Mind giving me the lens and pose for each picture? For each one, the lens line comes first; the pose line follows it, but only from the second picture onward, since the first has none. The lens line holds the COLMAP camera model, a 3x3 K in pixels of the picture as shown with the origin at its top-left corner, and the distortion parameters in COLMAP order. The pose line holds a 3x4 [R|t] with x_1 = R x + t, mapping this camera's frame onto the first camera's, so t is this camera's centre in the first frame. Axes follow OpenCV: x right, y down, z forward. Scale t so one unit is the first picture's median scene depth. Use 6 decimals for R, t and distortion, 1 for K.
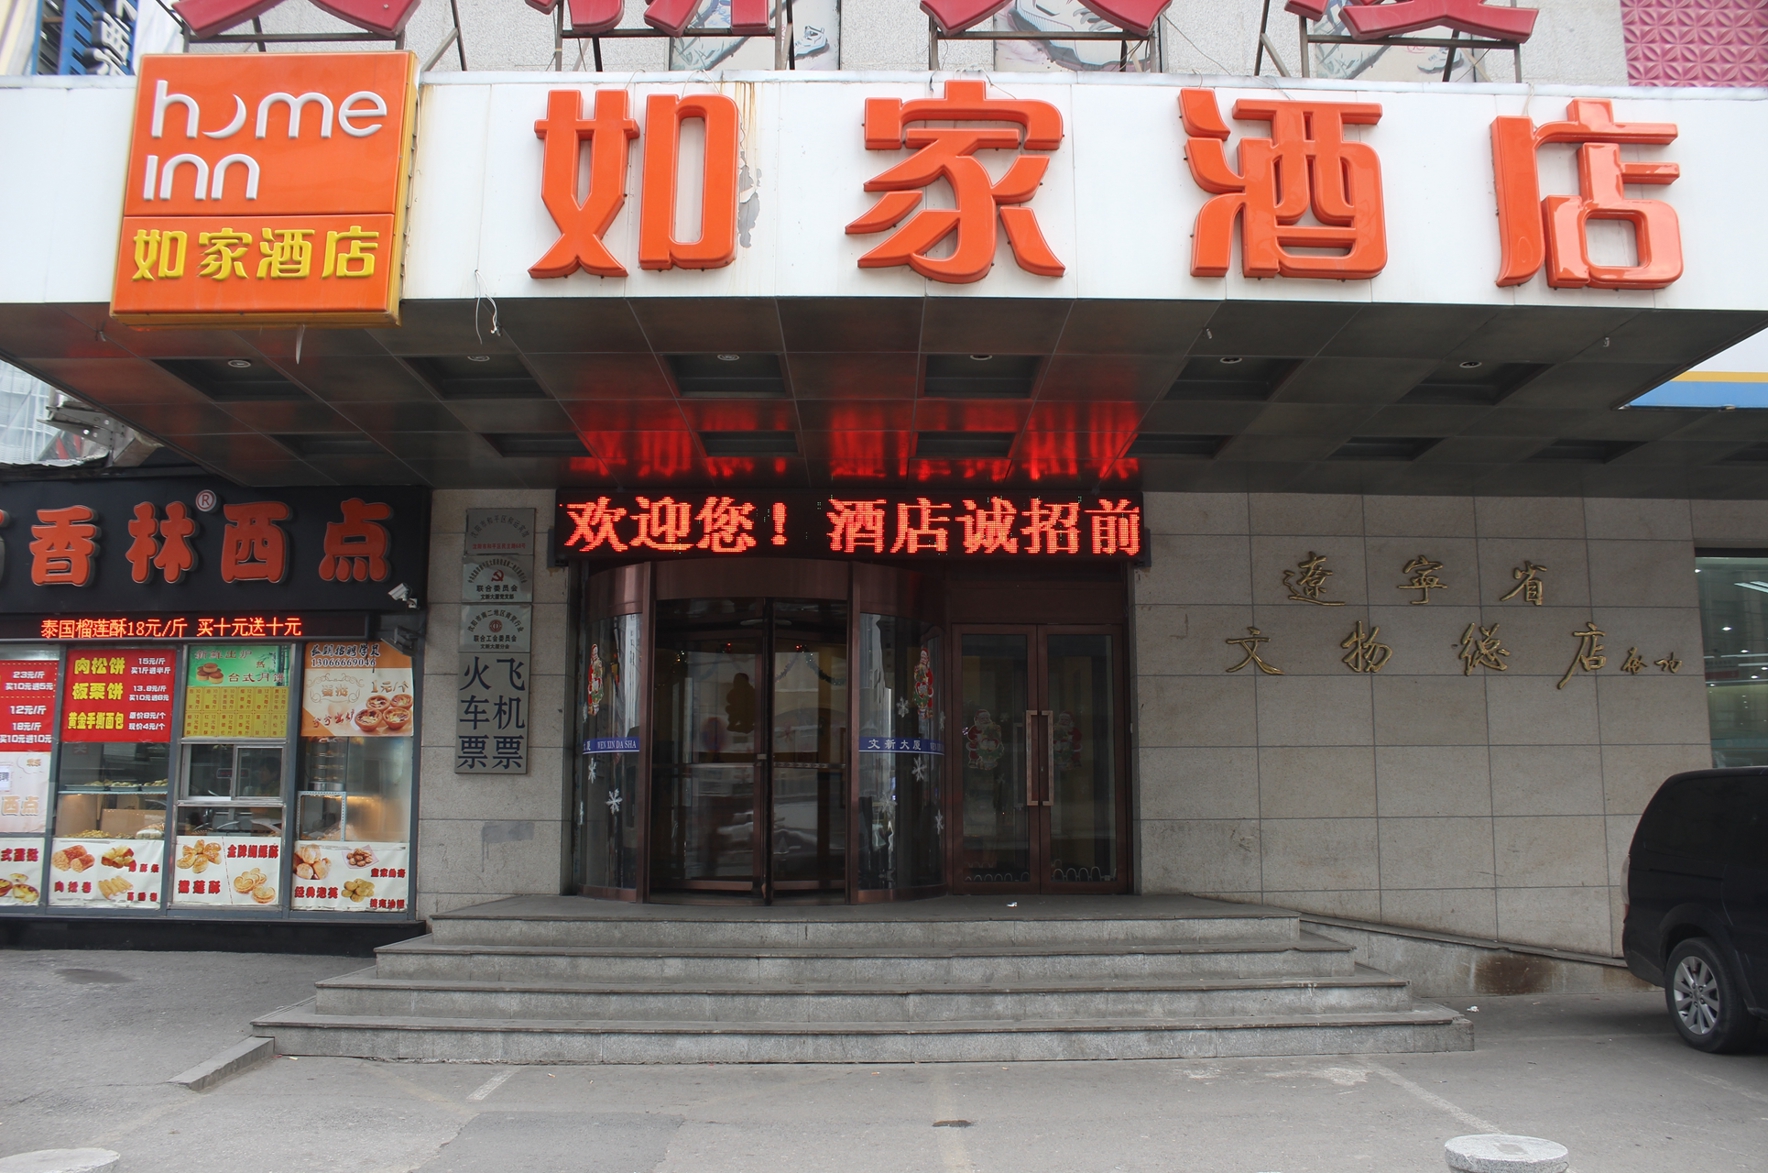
lens RADIAL K [[1454.0, 0, 886.0], [0, 1454.0, 618.8], [0, 0, 1]] dist [-0.170211, 0.155581]
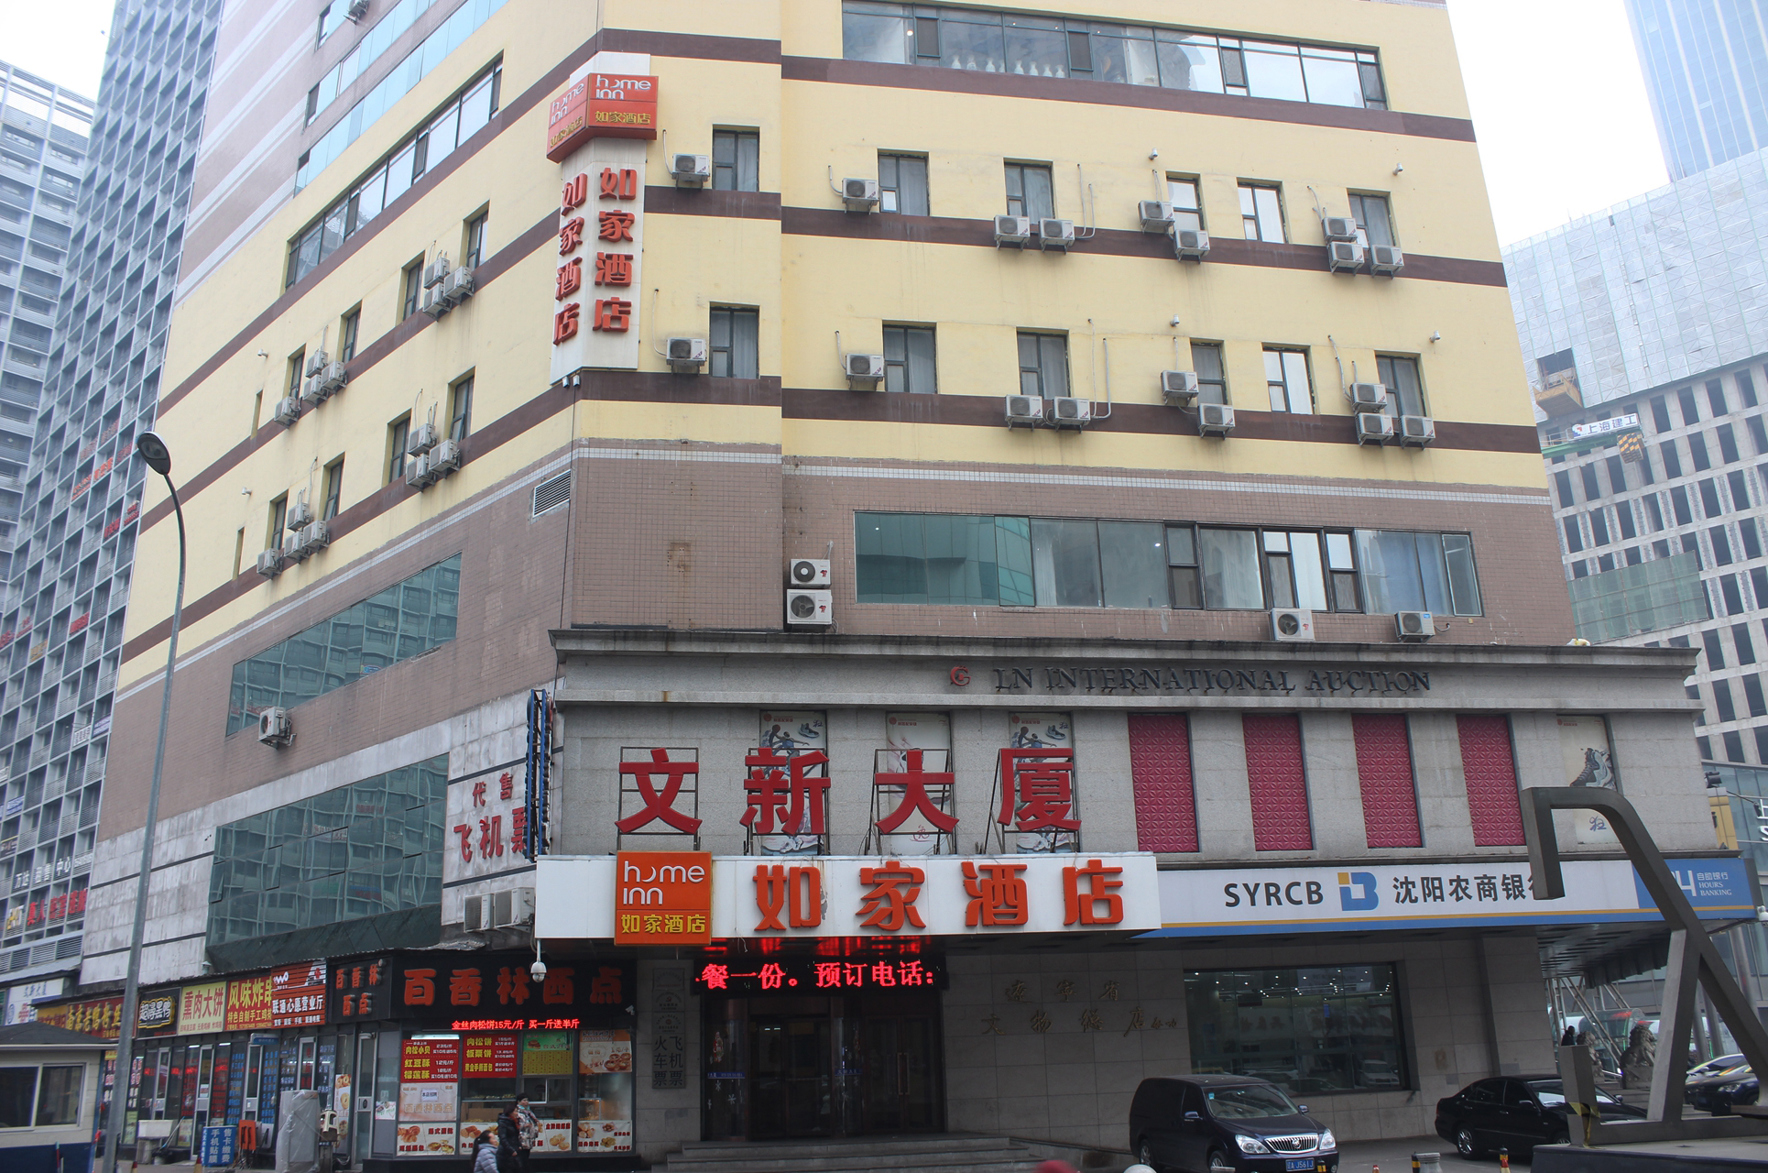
lens RADIAL K [[1454.0, 0, 886.0], [0, 1454.0, 618.8], [0, 0, 1]] dist [-0.170211, 0.155581]
pose [[0.988385, 0.016509, 0.151072, -0.292333], [0.009934, 0.984938, -0.172625, -0.236599], [-0.151647, 0.172120, 0.973333, -1.414918]]
